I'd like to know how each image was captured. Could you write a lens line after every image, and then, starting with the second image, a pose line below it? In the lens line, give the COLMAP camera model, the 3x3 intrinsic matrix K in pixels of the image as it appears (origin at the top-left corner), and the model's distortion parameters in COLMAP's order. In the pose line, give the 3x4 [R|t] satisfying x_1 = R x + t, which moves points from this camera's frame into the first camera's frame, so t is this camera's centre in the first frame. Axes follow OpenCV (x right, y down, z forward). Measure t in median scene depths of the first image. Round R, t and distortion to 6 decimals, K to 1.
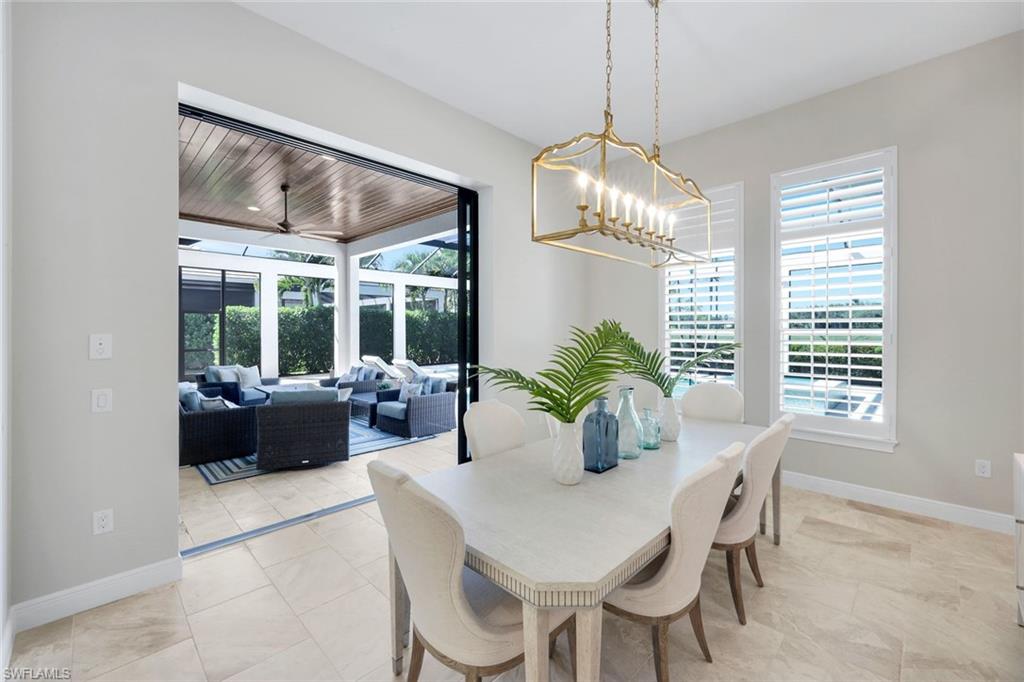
lens RADIAL K [[420.3, 0, 506.8], [0, 420.3, 331.7], [0, 0, 1]] dist [-0.000815, -0.000061]
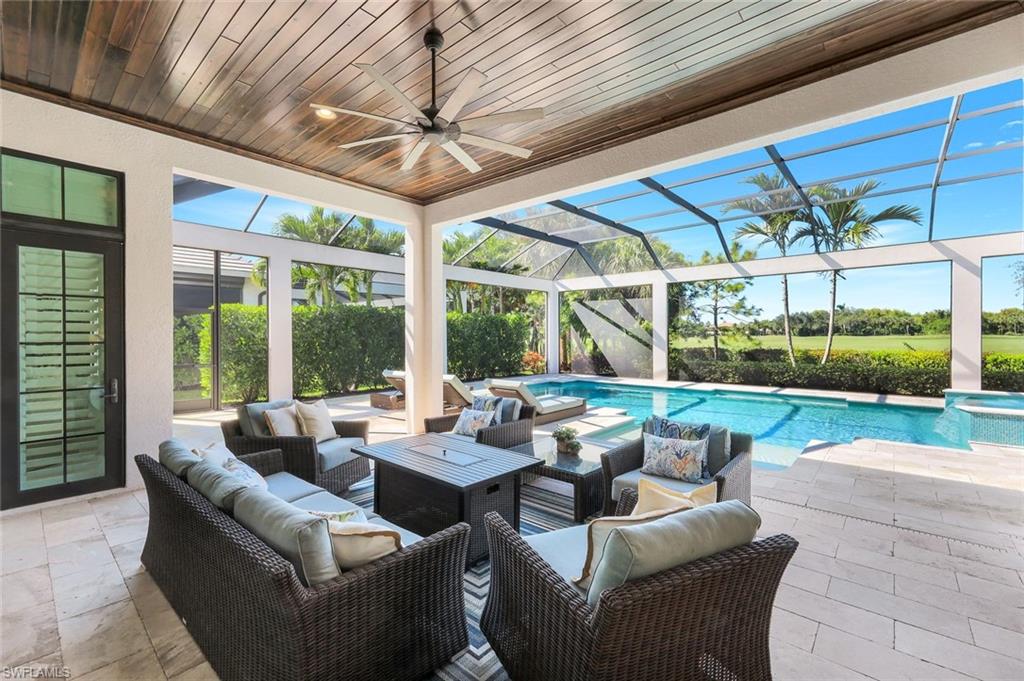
lens RADIAL K [[434.8, 0, 510.9], [0, 434.8, 336.1], [0, 0, 1]] dist [0.001983, 0.000084]
pose [[0.997861, -0.002560, 0.065314, -0.210553], [0.003022, 0.999971, -0.006976, 0.000947], [-0.065294, 0.007158, 0.997840, 0.220686]]
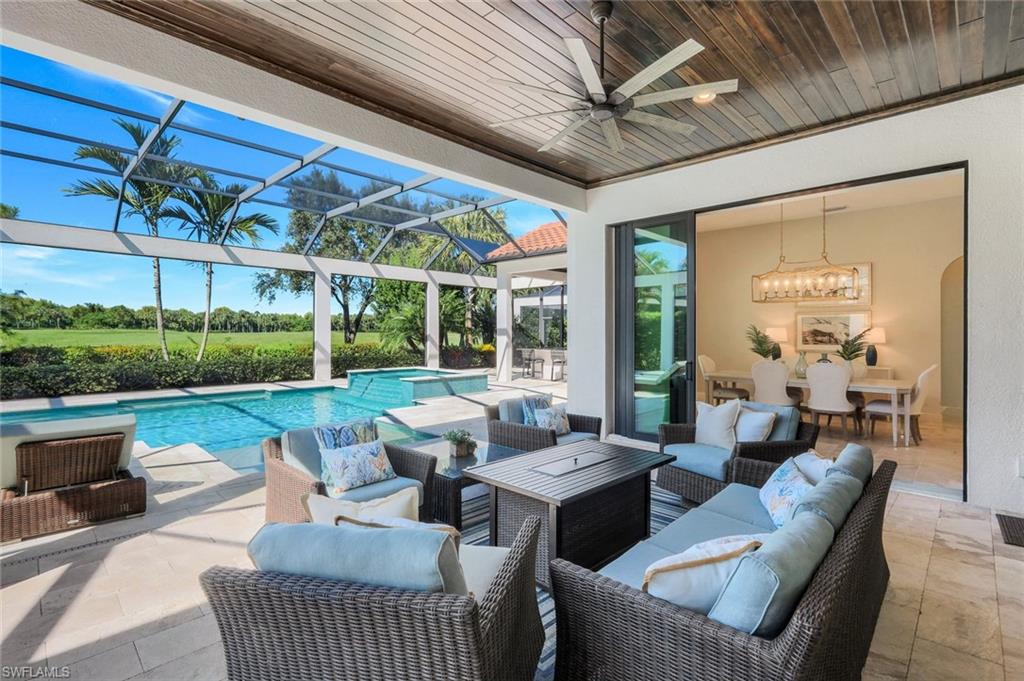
lens RADIAL K [[474.0, 0, 512.0], [0, 474.0, 340.5], [0, 0, 1]] dist [0.000307, -0.000076]
pose [[-0.020239, -0.016124, 0.999665, -0.470198], [-0.001855, 0.999869, 0.016090, 0.000323], [-0.999793, -0.001529, -0.020266, 0.506958]]
